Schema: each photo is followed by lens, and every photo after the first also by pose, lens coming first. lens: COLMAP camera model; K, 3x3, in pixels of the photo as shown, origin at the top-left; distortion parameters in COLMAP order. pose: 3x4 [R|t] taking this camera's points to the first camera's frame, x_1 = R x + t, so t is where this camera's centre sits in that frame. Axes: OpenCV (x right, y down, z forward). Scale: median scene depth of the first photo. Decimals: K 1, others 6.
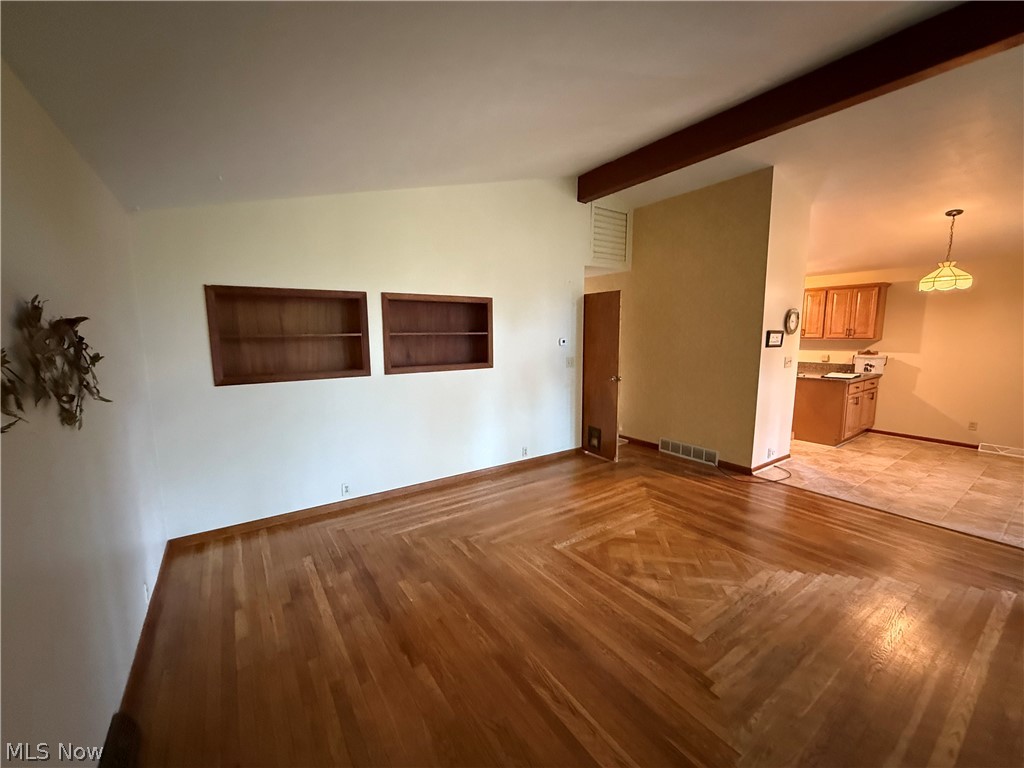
lens RADIAL K [[411.6, 0, 514.2], [0, 411.6, 384.8], [0, 0, 1]] dist [-0.001199, 0.001602]
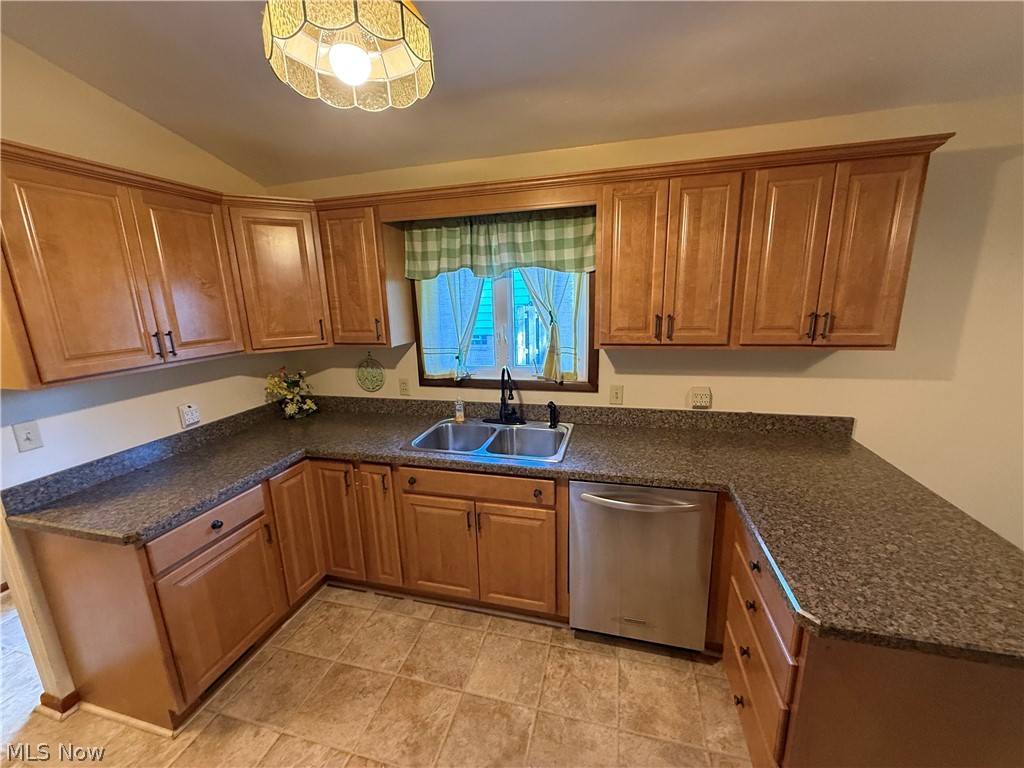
lens RADIAL K [[411.6, 0, 511.6], [0, 411.6, 386.7], [0, 0, 1]] dist [-0.001199, 0.001602]
pose [[0.758073, -0.159929, 0.632256, 0.526688], [0.106858, 0.986823, 0.121495, -0.162493], [-0.643356, -0.024540, 0.765174, 1.041925]]
